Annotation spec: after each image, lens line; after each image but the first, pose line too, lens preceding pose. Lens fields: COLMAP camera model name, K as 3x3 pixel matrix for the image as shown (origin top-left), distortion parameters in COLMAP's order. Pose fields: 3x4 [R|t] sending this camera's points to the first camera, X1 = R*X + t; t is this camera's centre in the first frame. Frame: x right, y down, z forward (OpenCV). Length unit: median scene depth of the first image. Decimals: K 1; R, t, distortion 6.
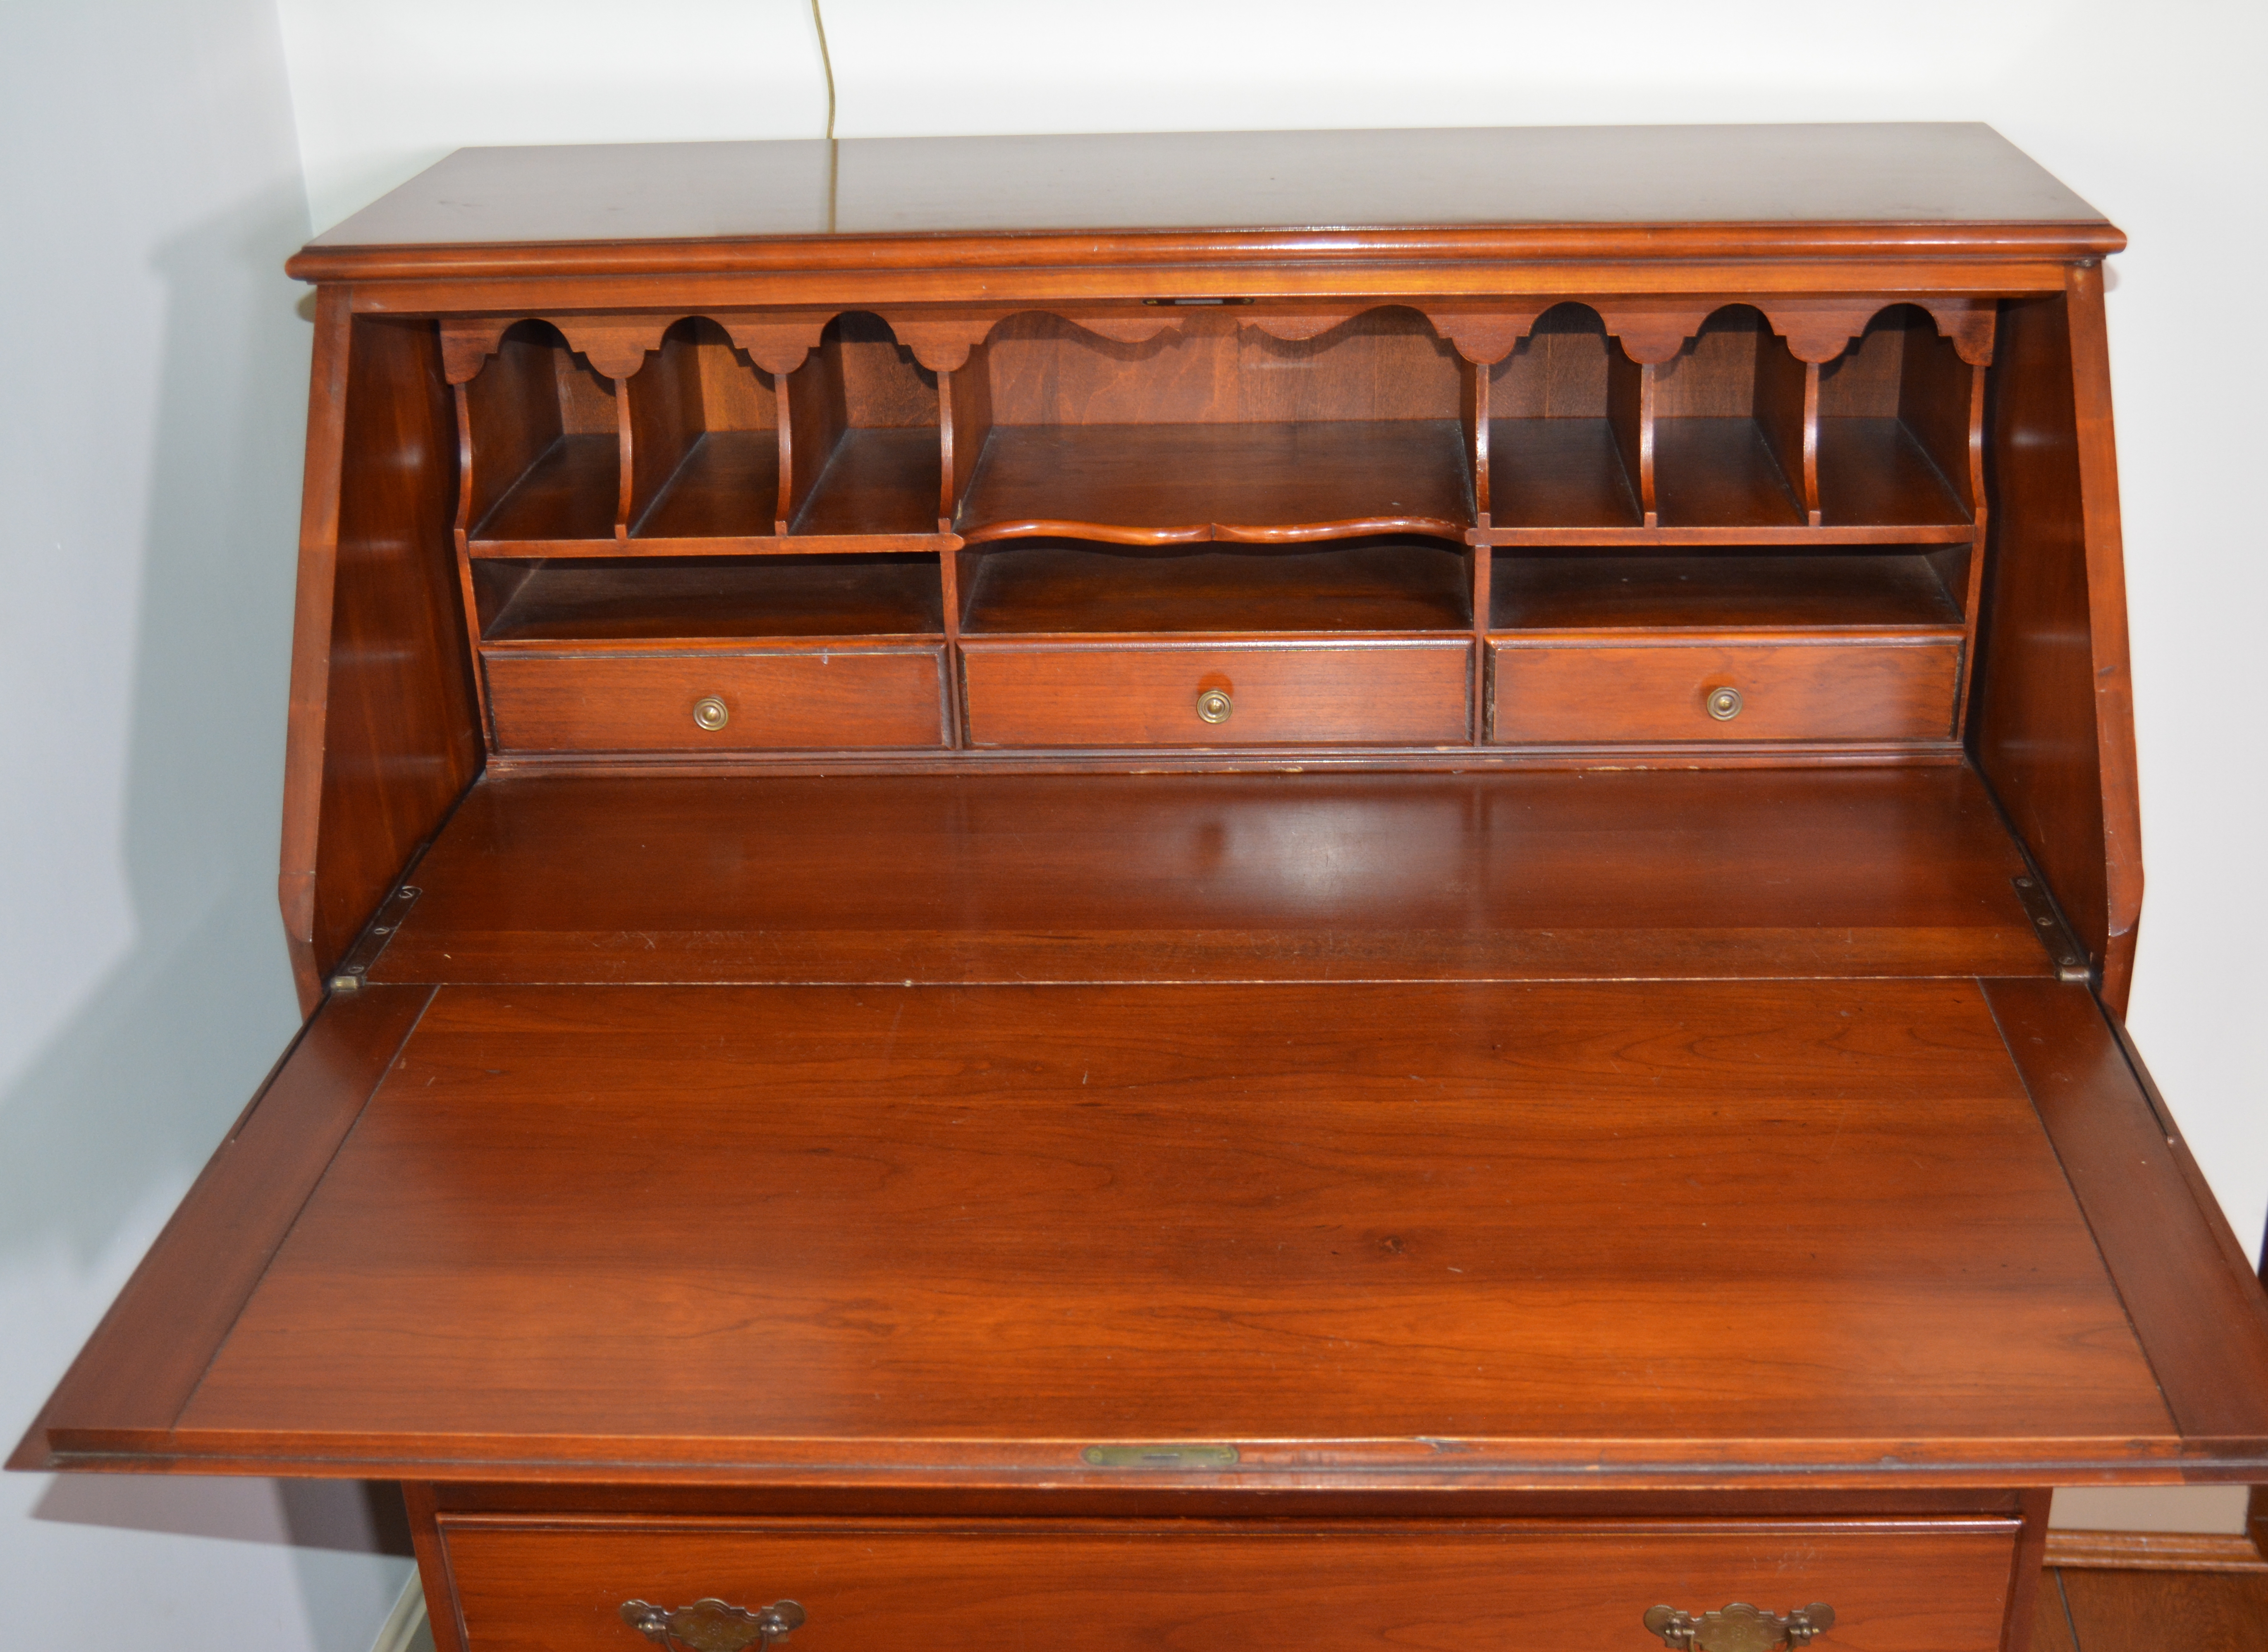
lens RADIAL K [[2341.4, 0, 1167.3], [0, 2341.4, 778.1], [0, 0, 1]] dist [-0.044182, 0.000000]
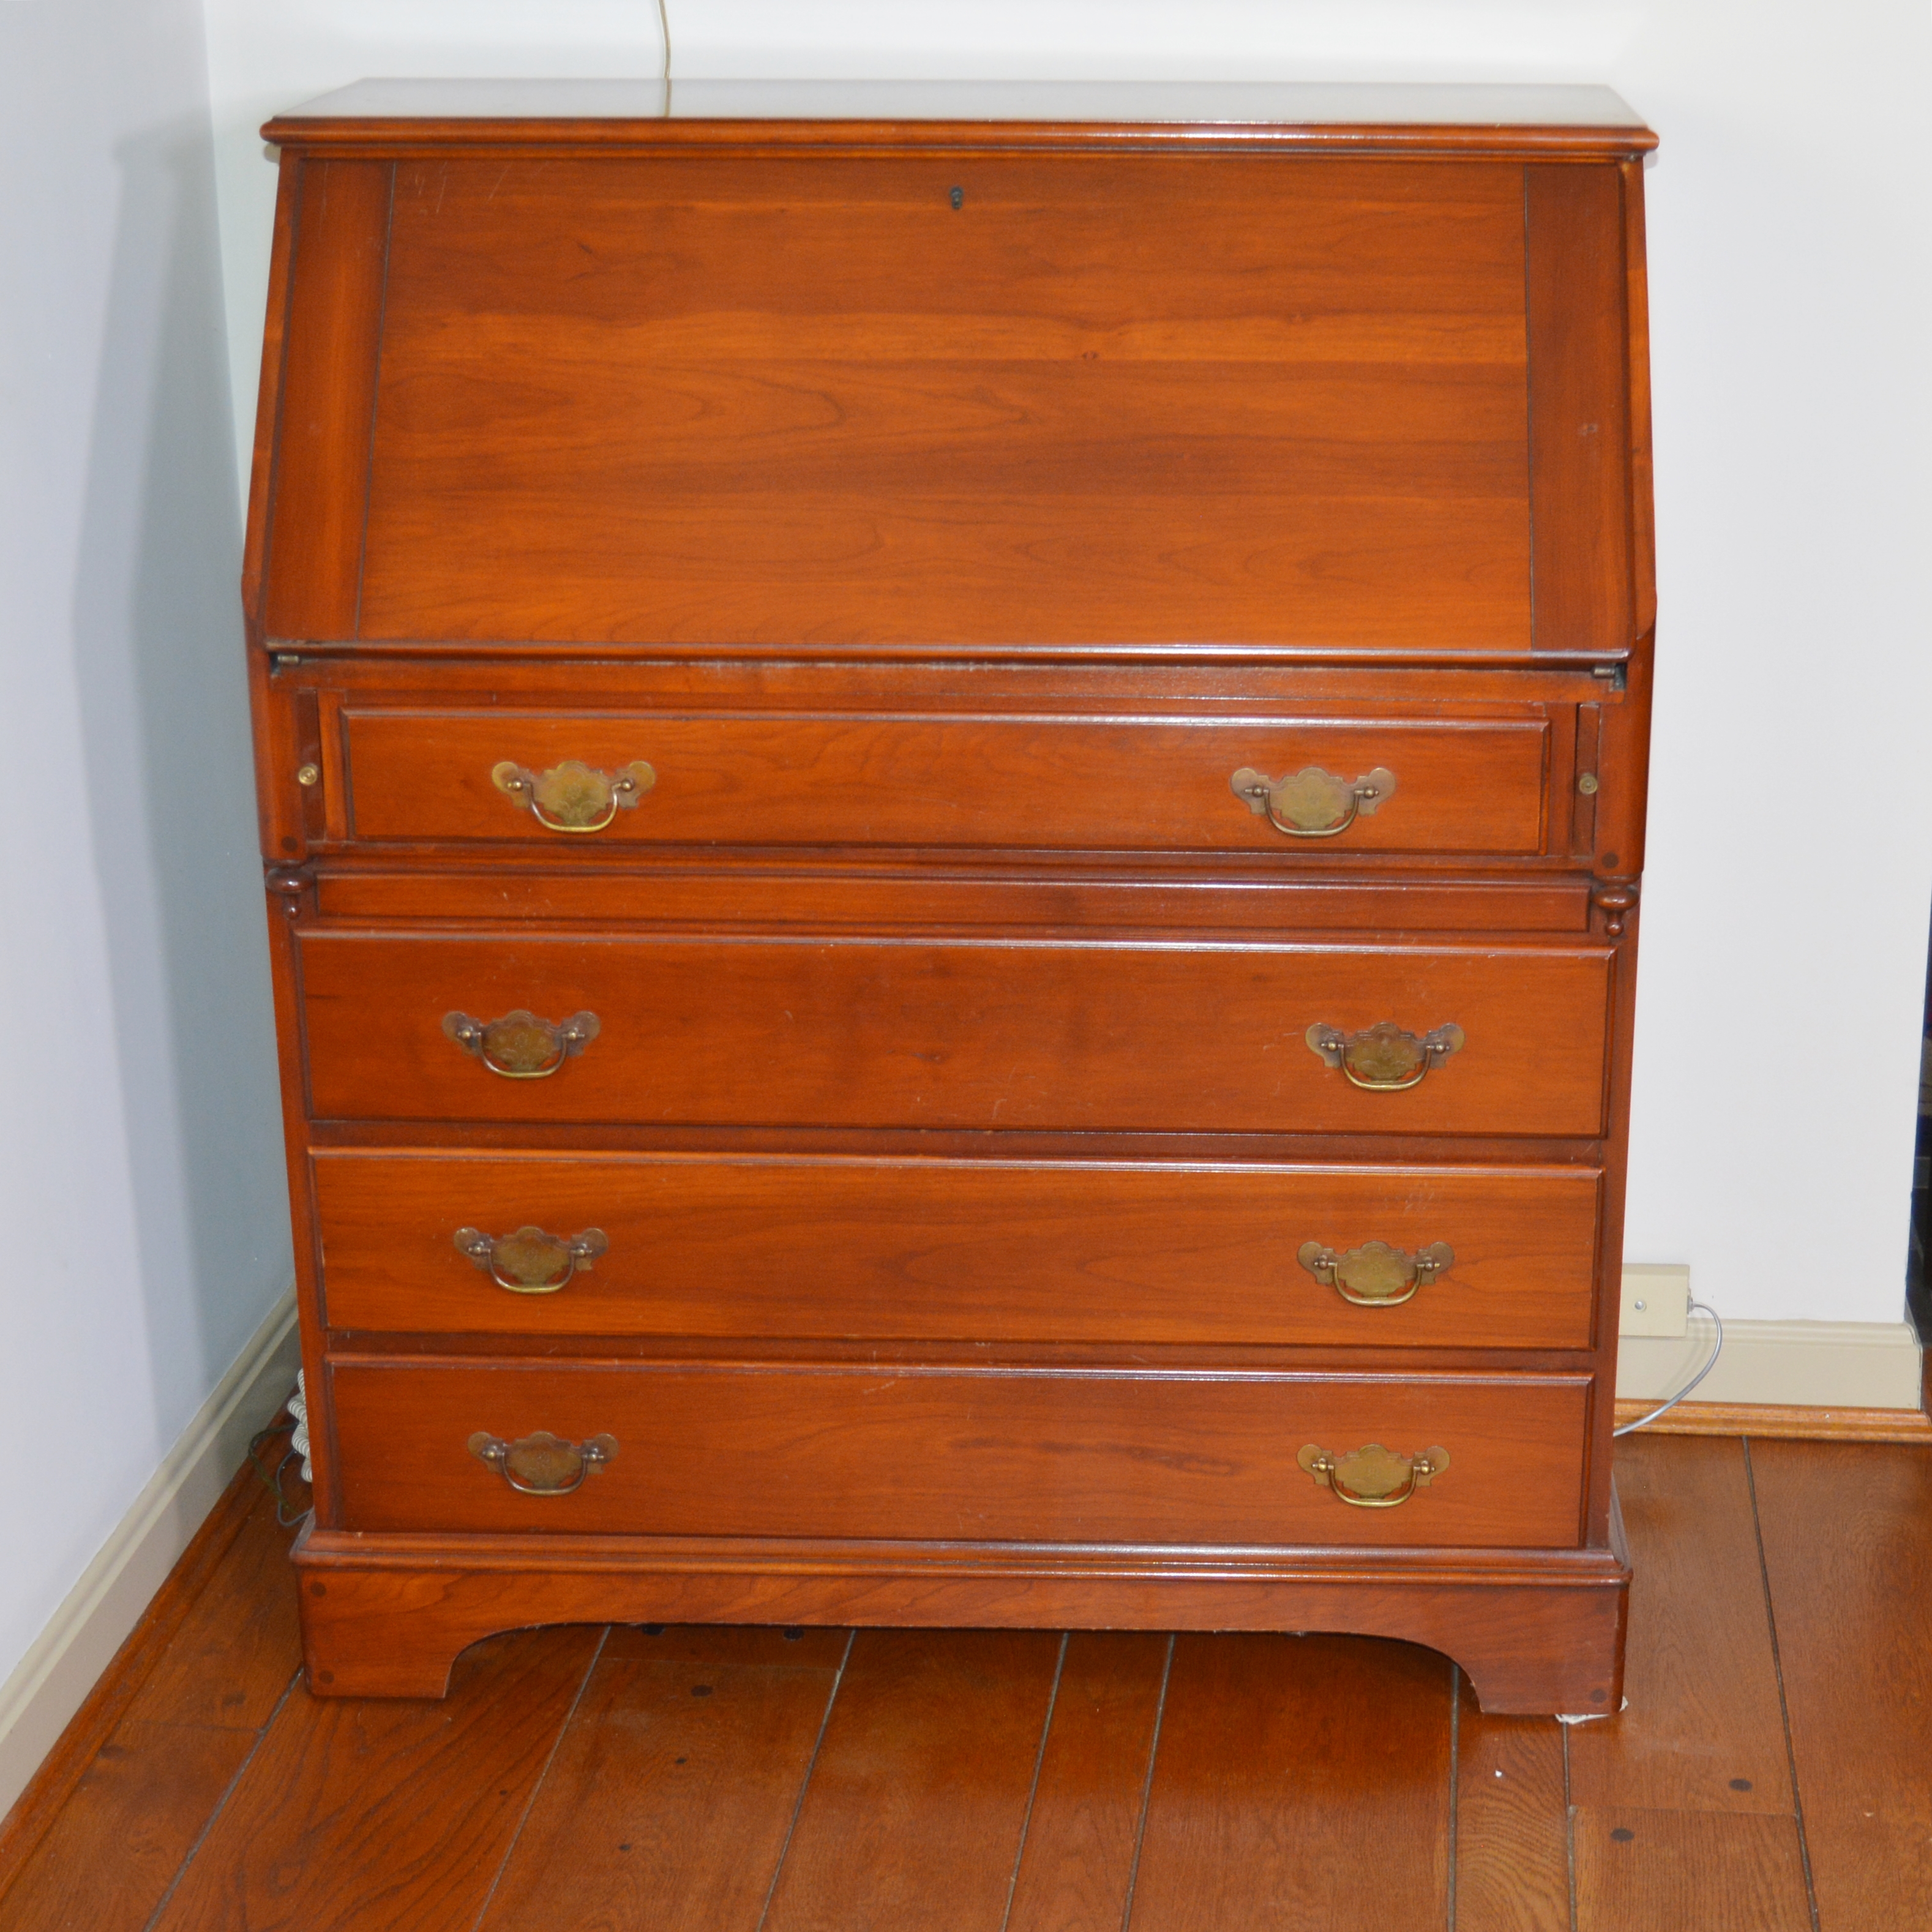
lens RADIAL K [[3285.0, 0, 983.7], [0, 3285.0, 953.7], [0, 0, 1]] dist [-0.036217, 0.000000]
pose [[0.999634, 0.027051, -0.000938, 0.037893], [-0.027022, 0.995401, -0.091910, 0.365814], [-0.001553, 0.091902, 0.995767, -0.724710]]
